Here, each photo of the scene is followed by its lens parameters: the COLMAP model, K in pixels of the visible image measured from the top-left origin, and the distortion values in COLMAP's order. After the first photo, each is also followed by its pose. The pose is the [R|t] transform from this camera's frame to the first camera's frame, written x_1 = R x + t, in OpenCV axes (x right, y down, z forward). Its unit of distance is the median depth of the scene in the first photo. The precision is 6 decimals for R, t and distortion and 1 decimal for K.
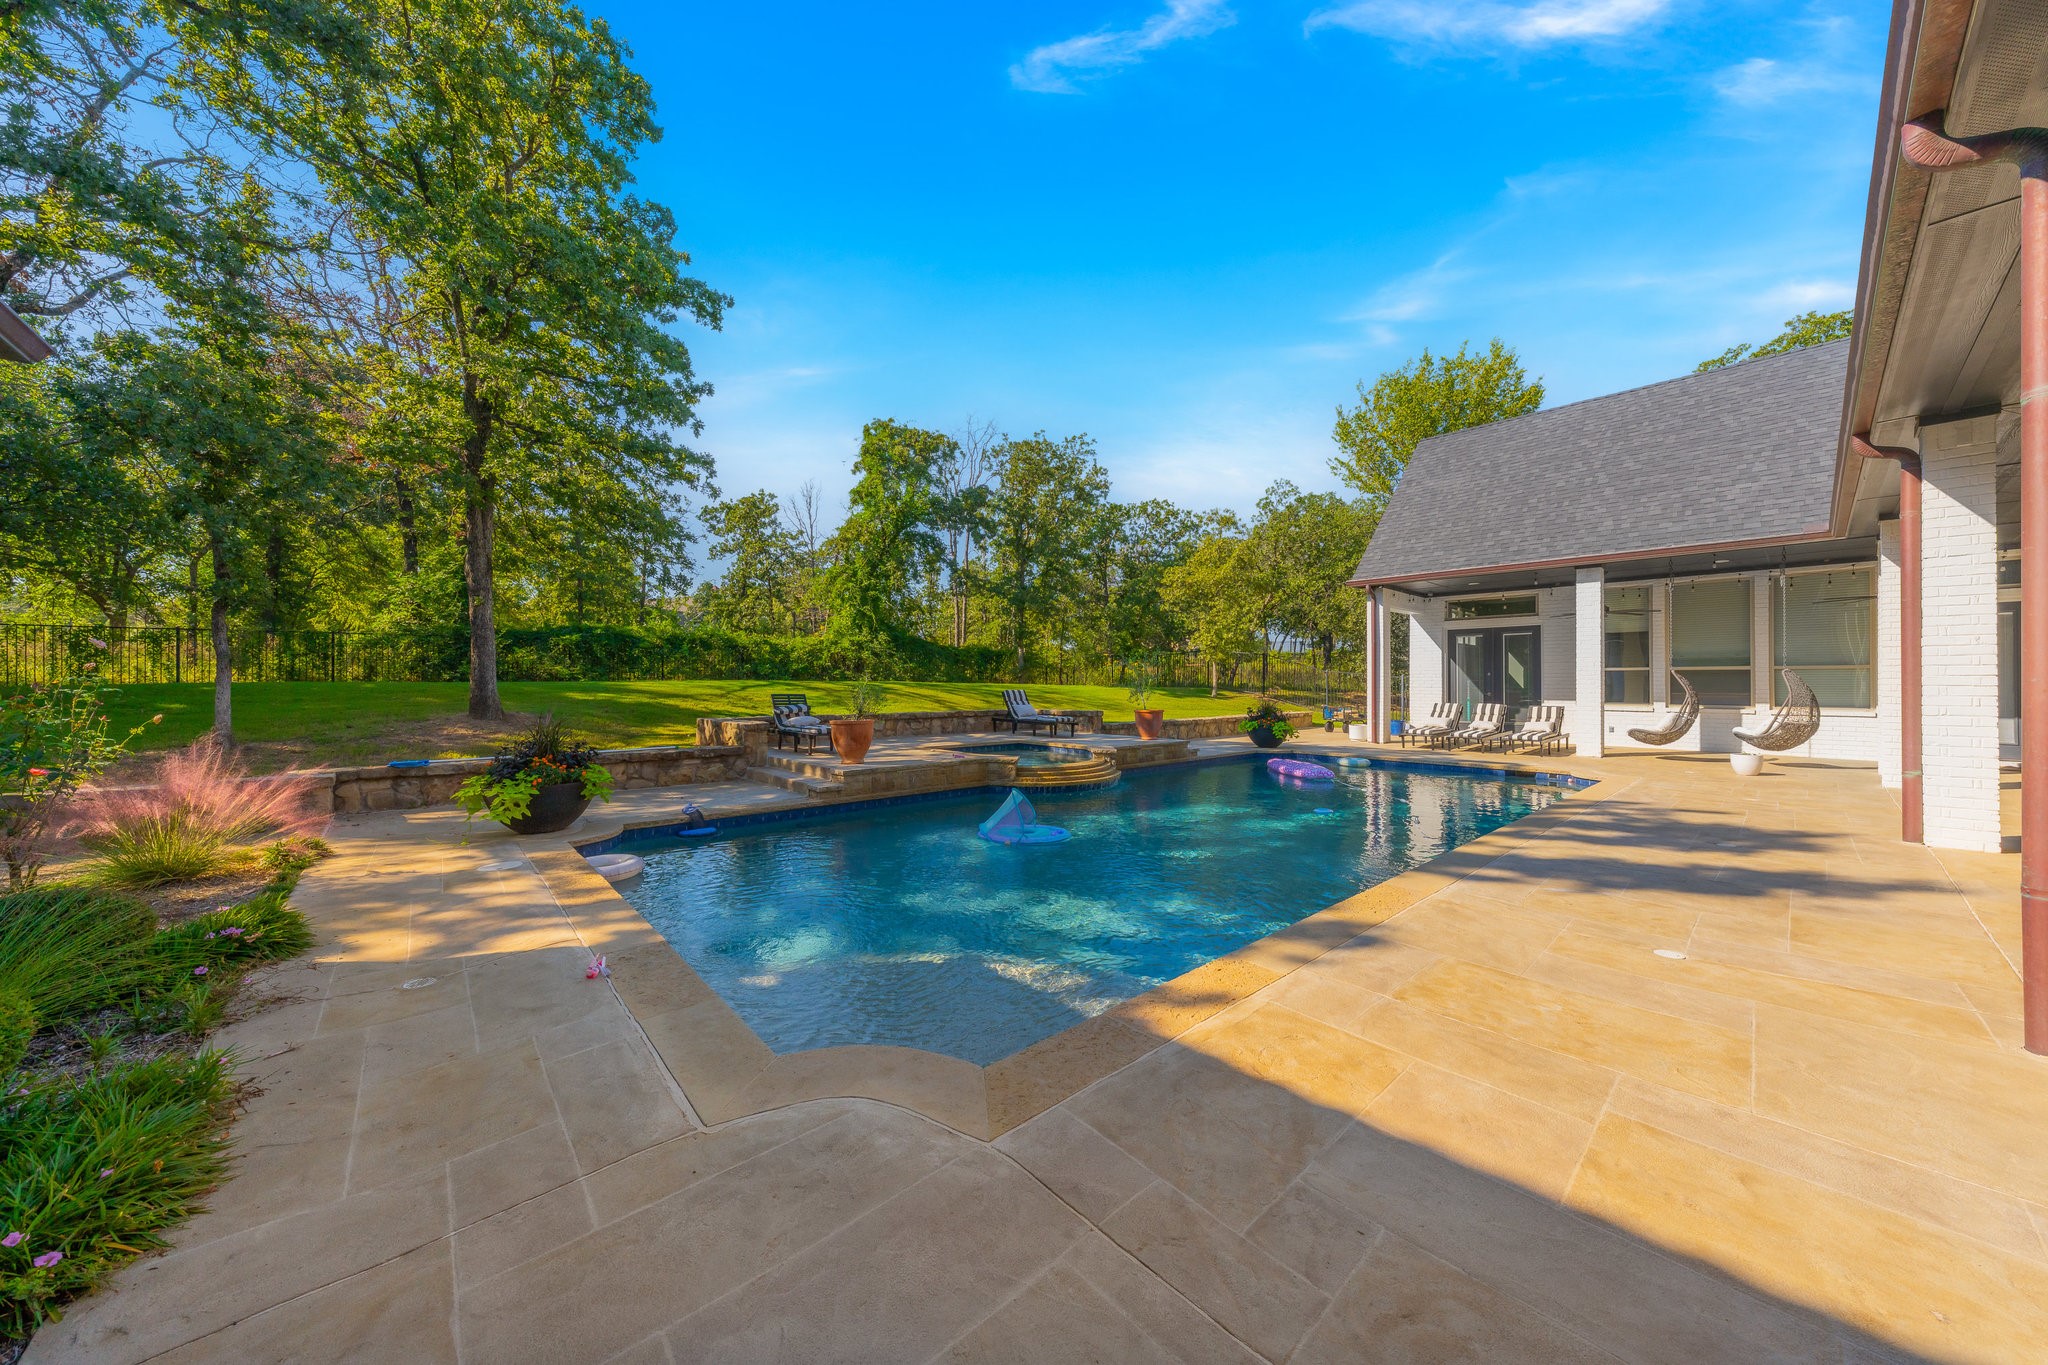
lens RADIAL K [[699.4, 0, 1024.0], [0, 699.4, 682.5], [0, 0, 1]] dist [0.000586, 0.000030]
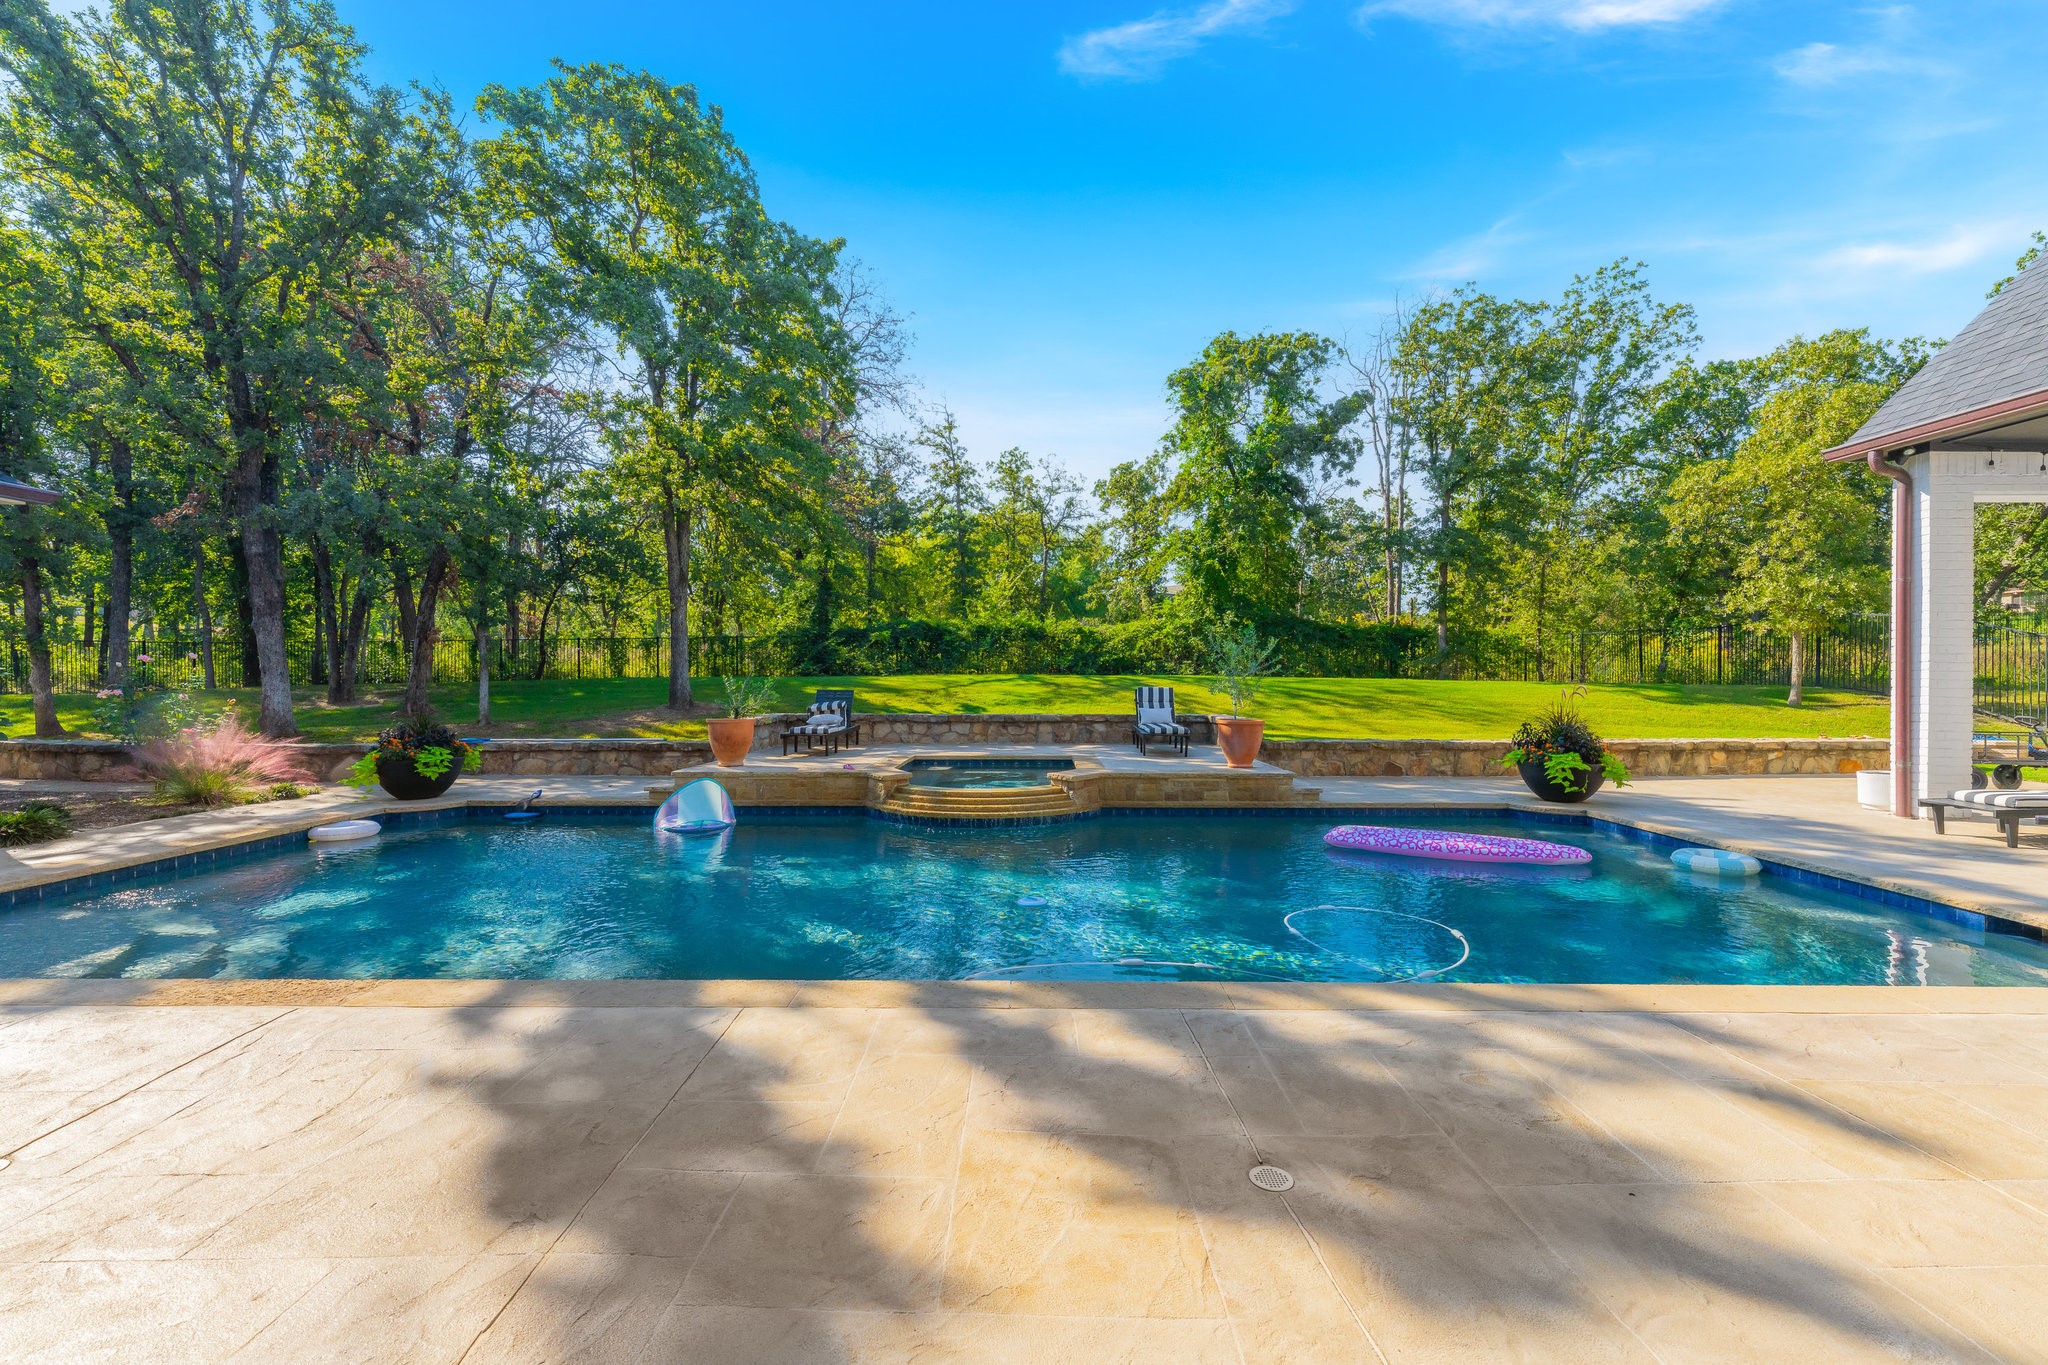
lens RADIAL K [[865.0, 0, 1024.0], [0, 865.0, 682.5], [0, 0, 1]] dist [0.001978, 0.000135]
pose [[0.738648, 0.003835, -0.674081, 0.315582], [0.000924, 0.999977, 0.006701, -0.000253], [0.674091, -0.005572, 0.738627, 0.166028]]
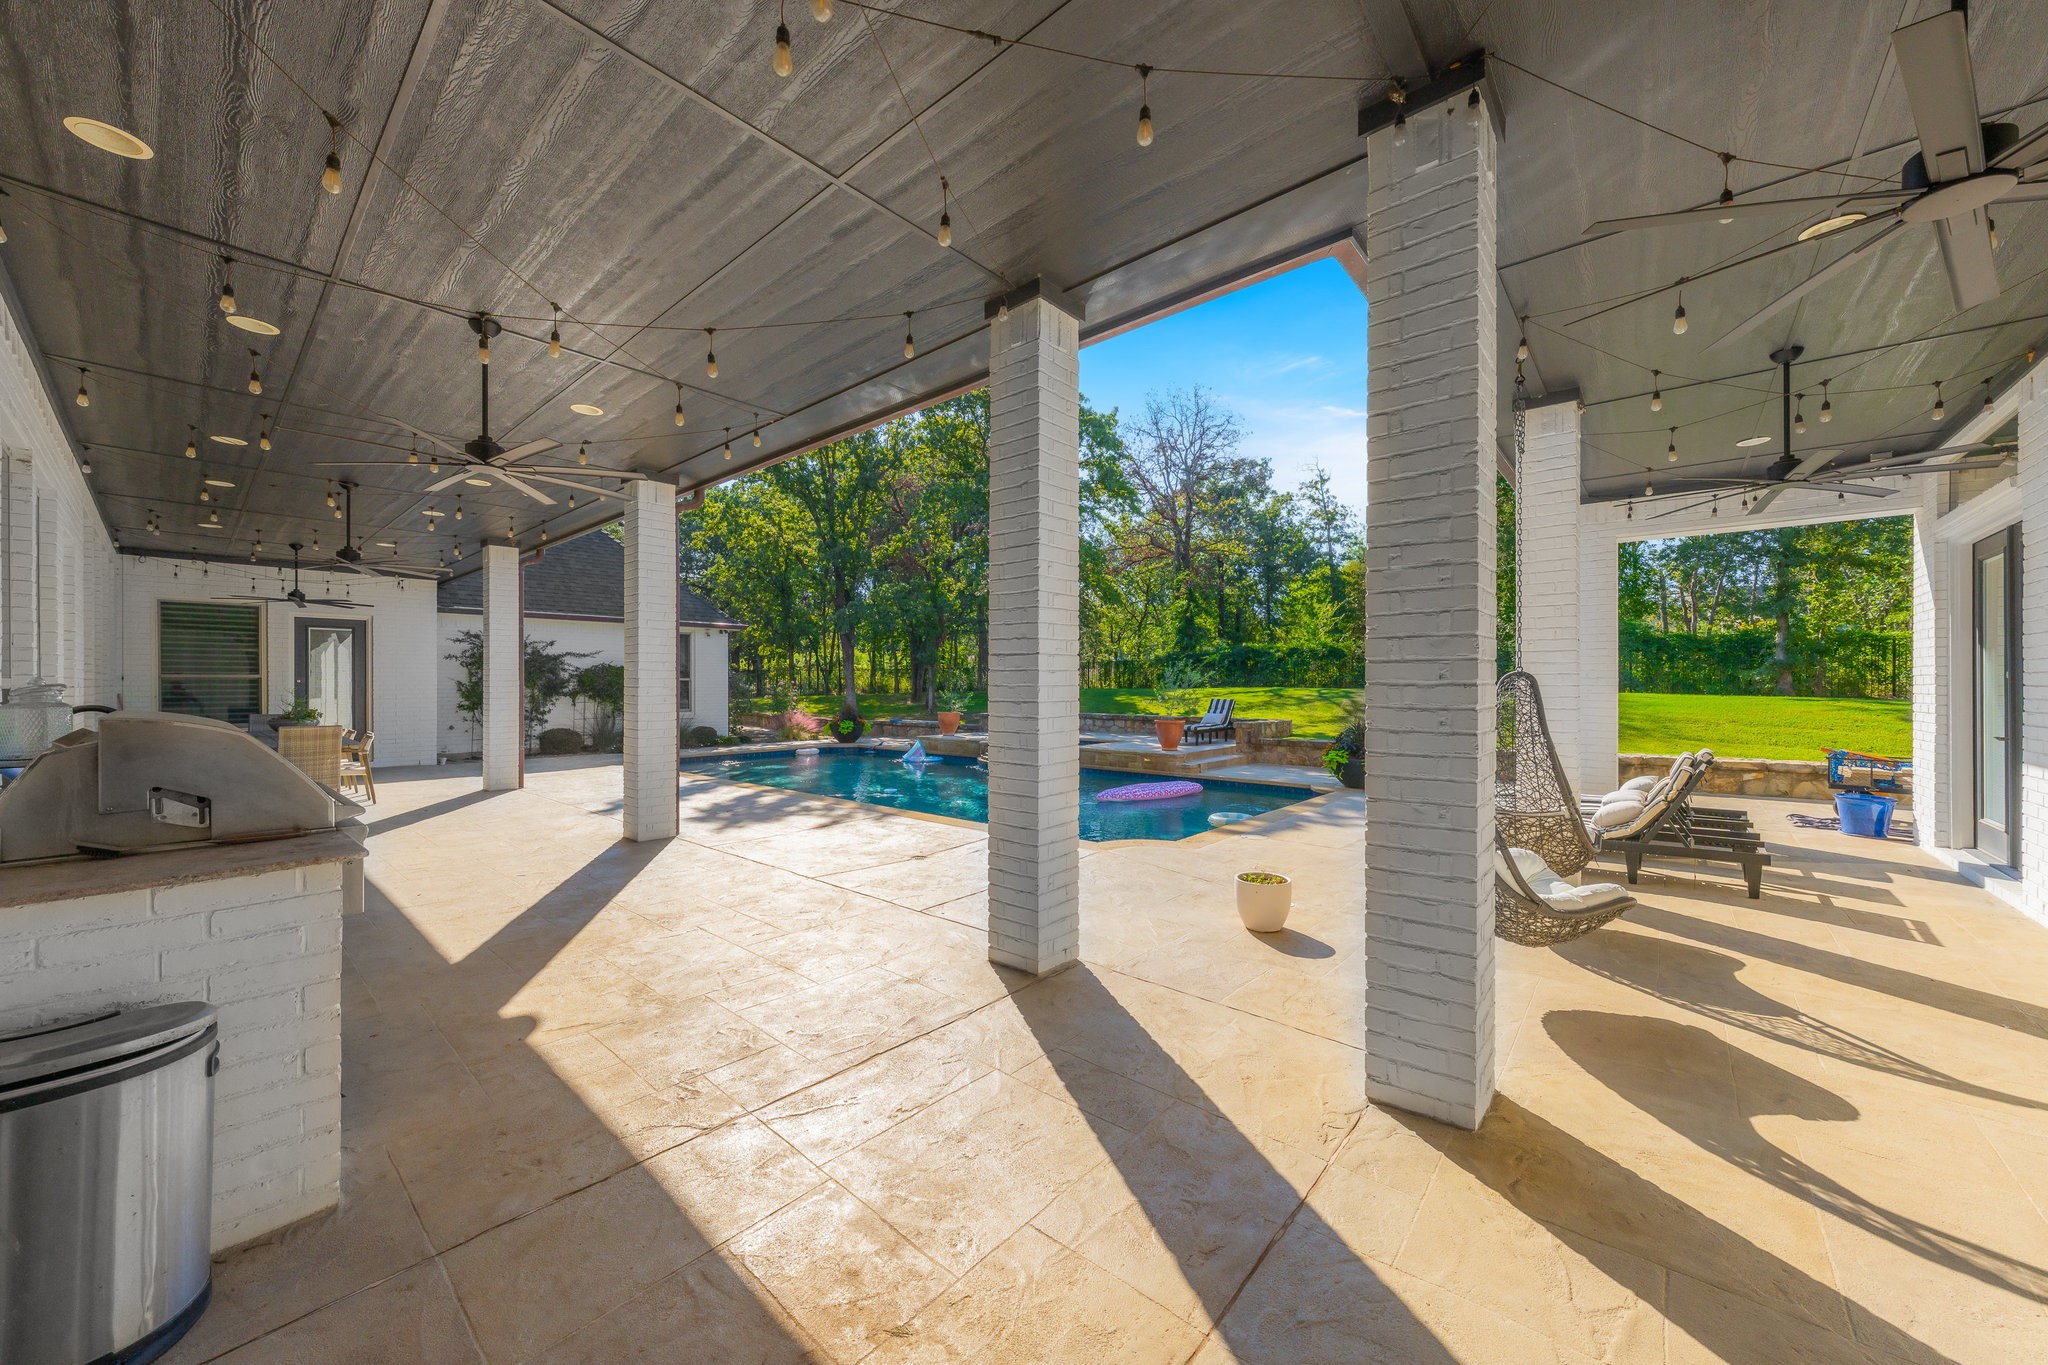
lens RADIAL K [[734.7, 0, 1024.0], [0, 734.7, 682.5], [0, 0, 1]] dist [-0.001031, -0.000024]
pose [[0.137912, -0.003645, -0.990438, 0.584645], [-0.000070, 0.999993, -0.003690, -0.004522], [0.990445, 0.000578, 0.137911, 0.326037]]
